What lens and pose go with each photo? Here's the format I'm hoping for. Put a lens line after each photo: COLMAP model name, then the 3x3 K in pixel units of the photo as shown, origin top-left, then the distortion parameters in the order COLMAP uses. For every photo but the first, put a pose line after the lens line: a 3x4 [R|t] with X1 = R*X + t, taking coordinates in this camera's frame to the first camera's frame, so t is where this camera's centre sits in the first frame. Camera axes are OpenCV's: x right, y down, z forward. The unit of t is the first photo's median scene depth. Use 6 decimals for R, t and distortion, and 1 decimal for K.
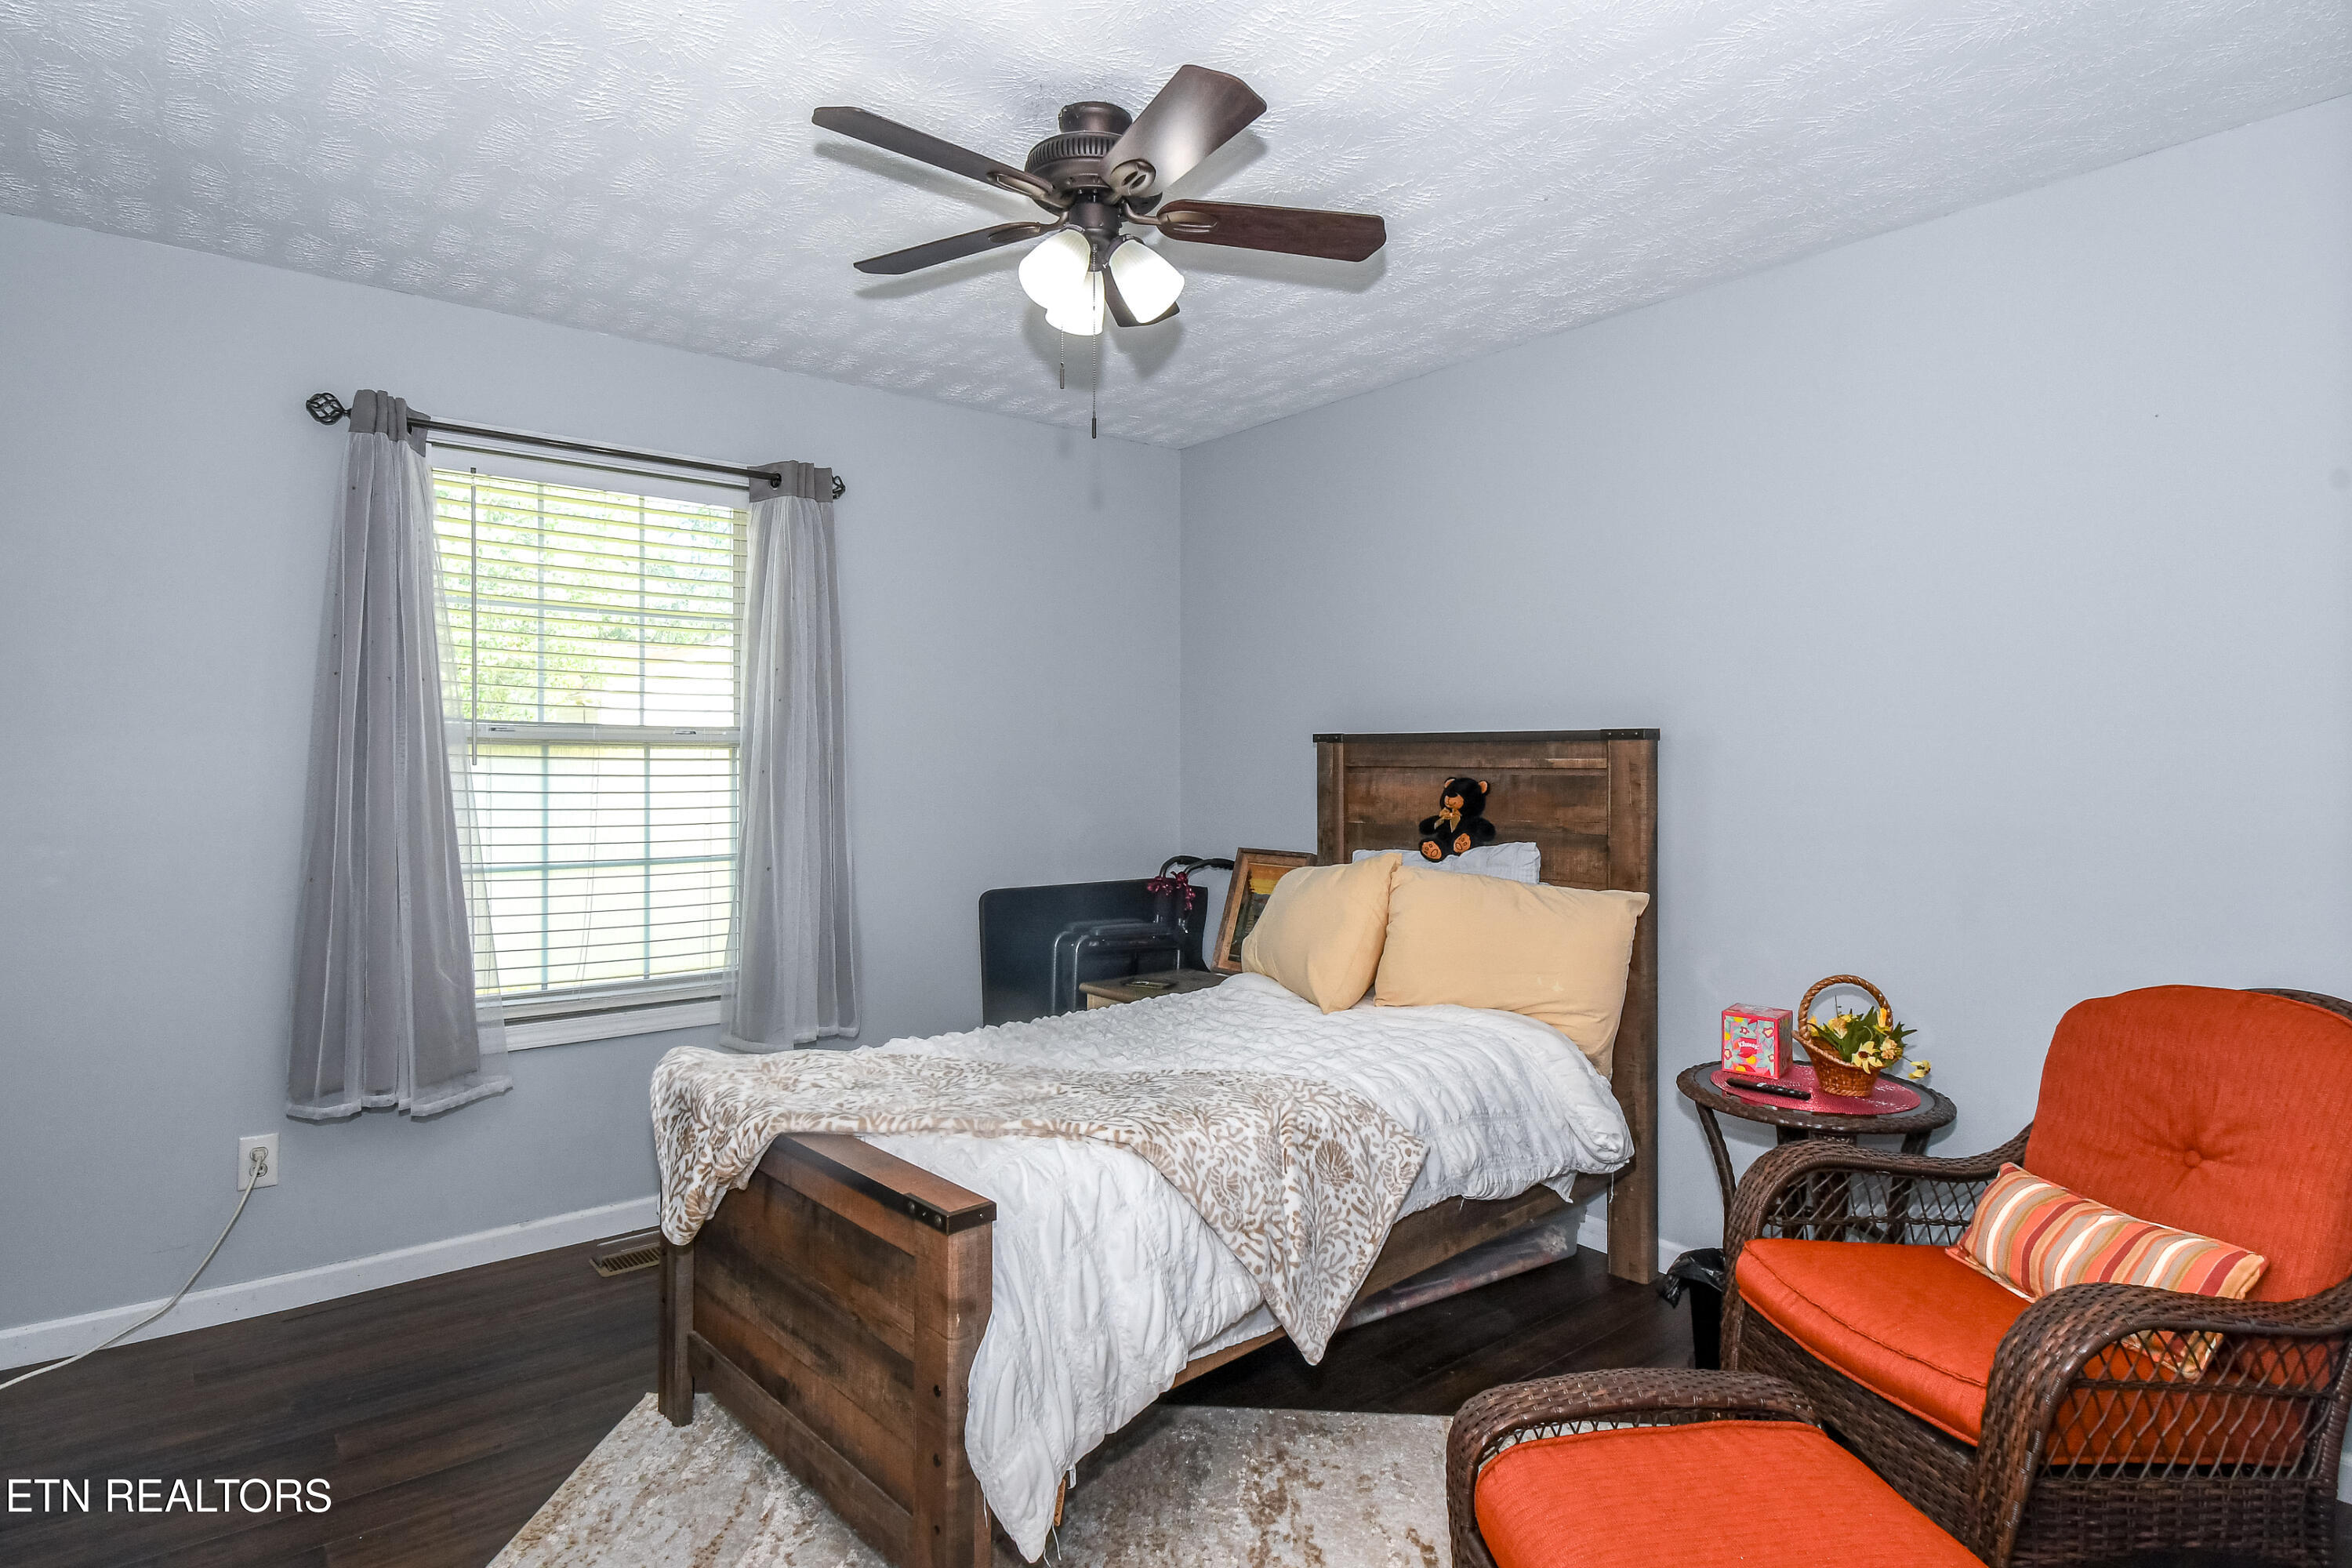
lens RADIAL K [[1337.4, 0, 1170.5], [0, 1337.4, 766.6], [0, 0, 1]] dist [0.016587, -0.031085]
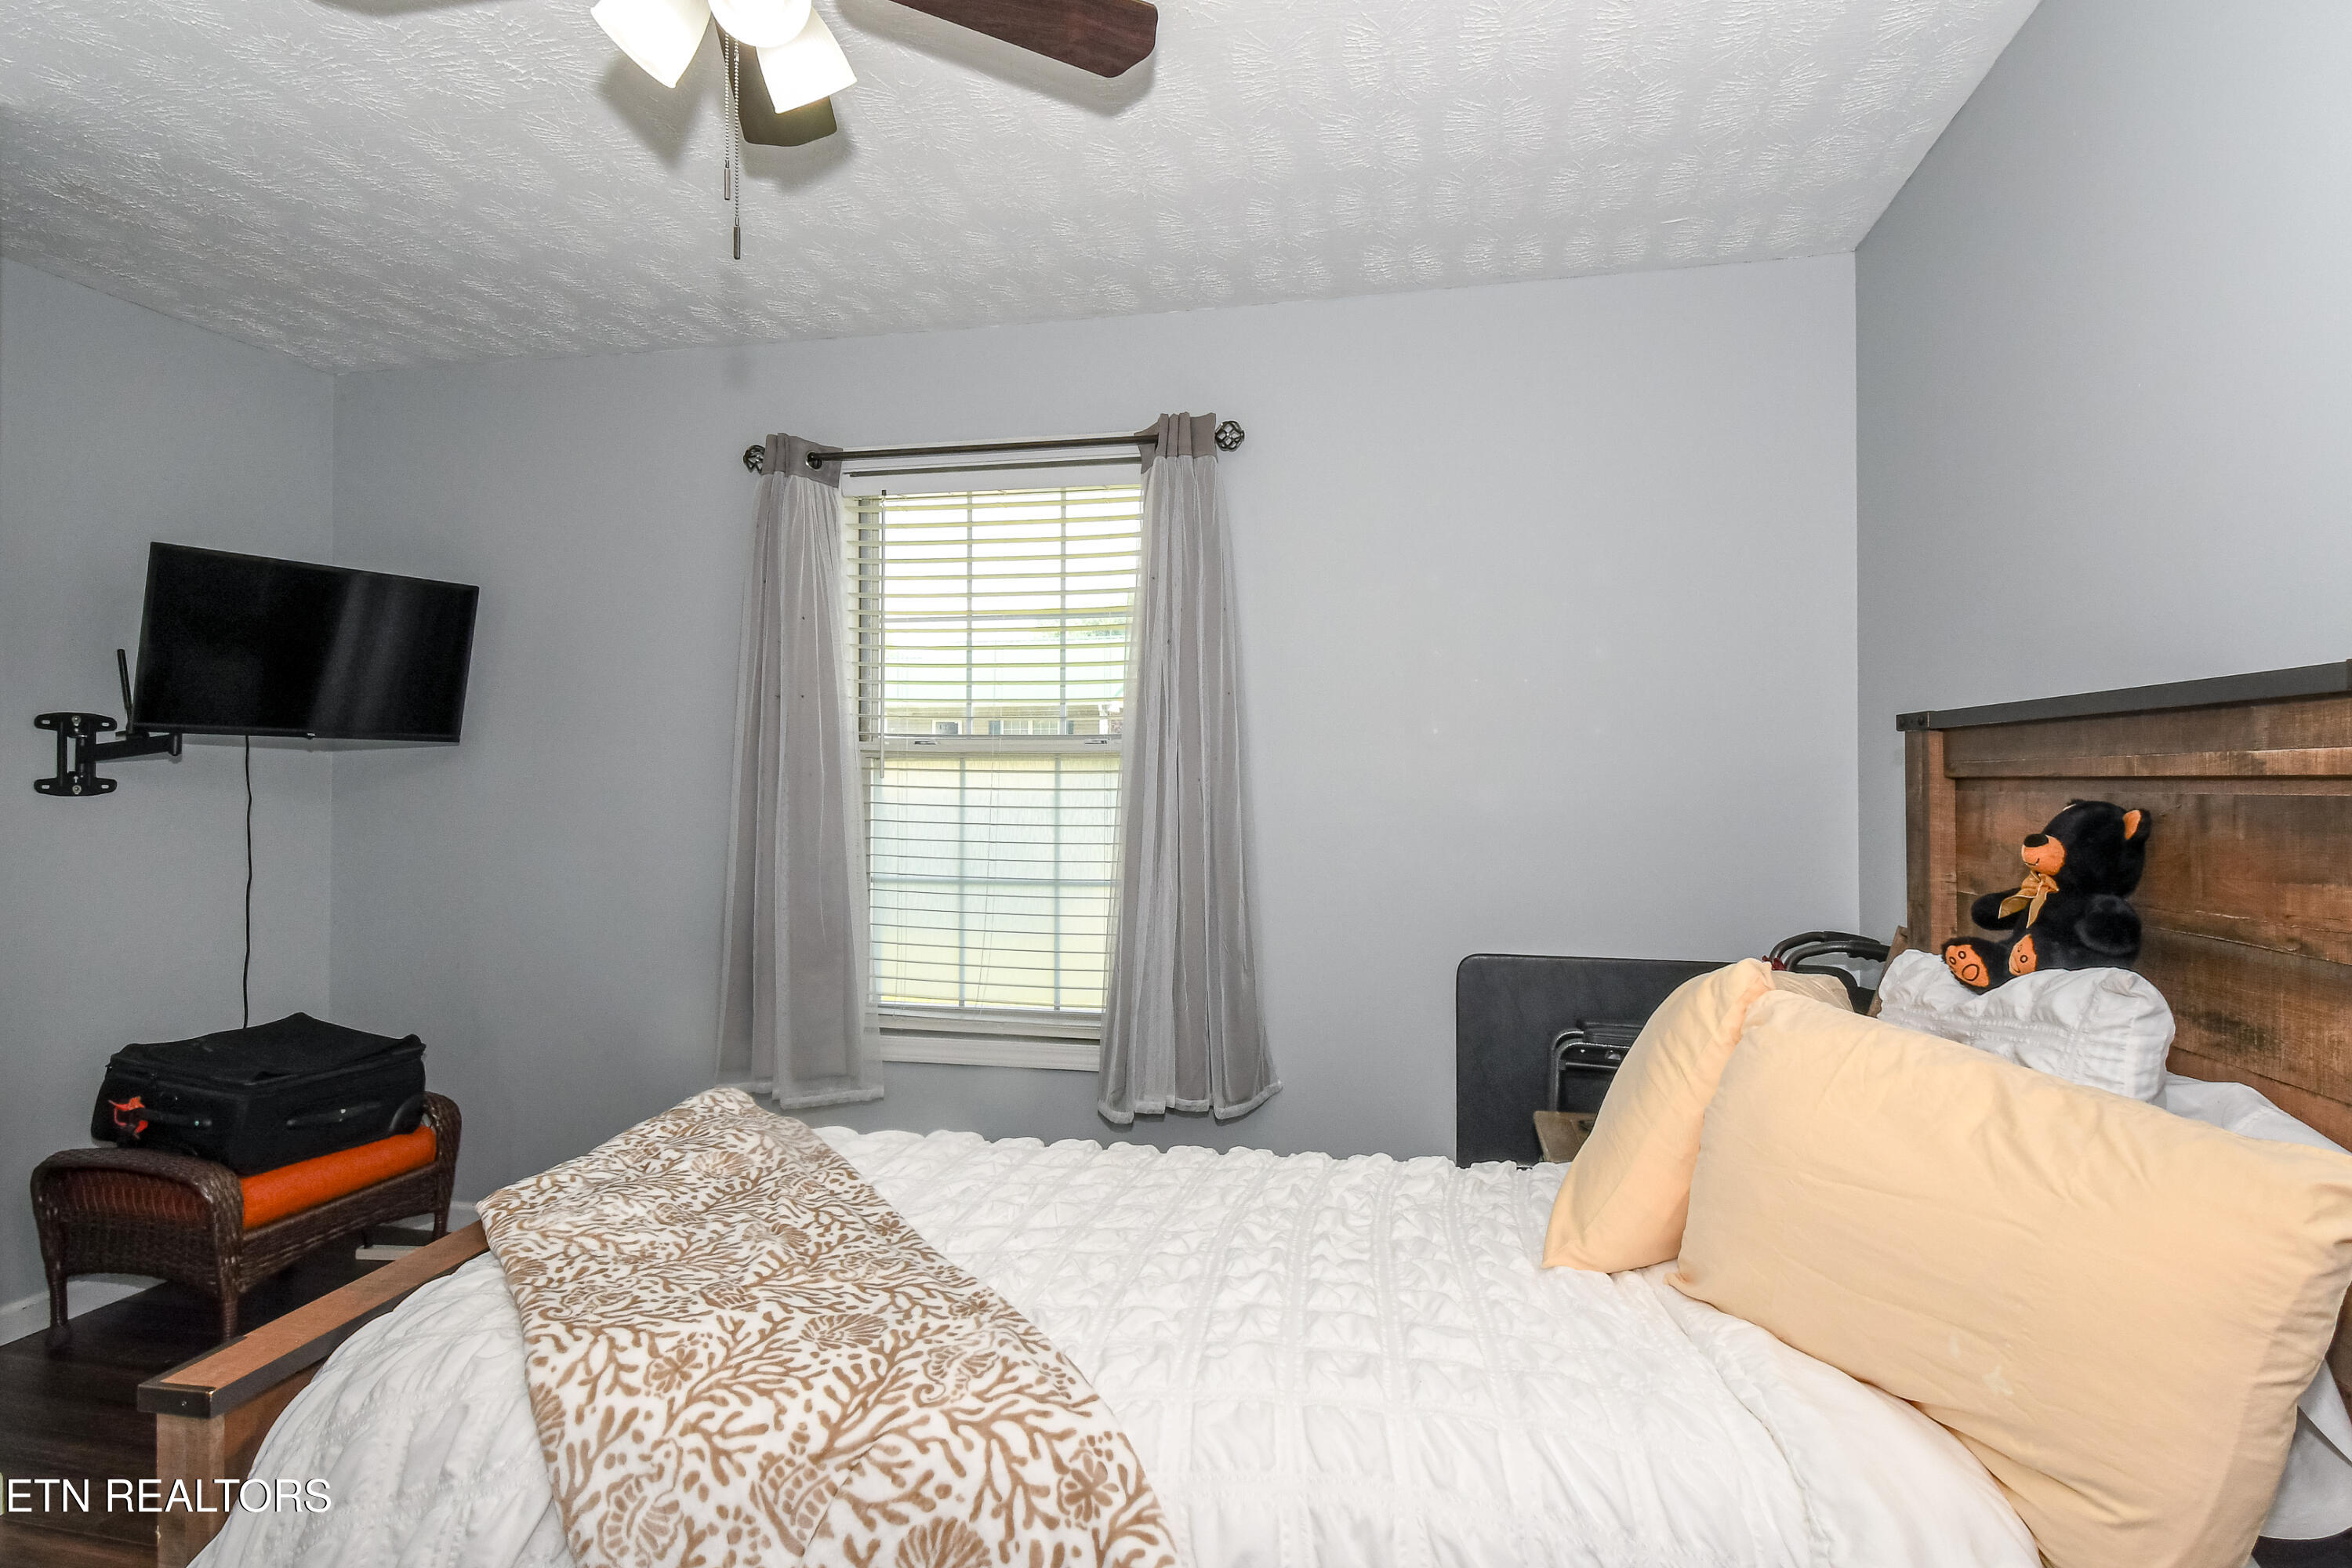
lens RADIAL K [[1300.6, 0, 1235.2], [0, 1300.6, 779.1], [0, 0, 1]] dist [-0.003935, -0.000916]
pose [[0.598568, -0.003601, -0.801064, 0.401613], [-0.002621, 0.999976, -0.006454, 0.004944], [0.801068, 0.005963, 0.598544, 0.562283]]
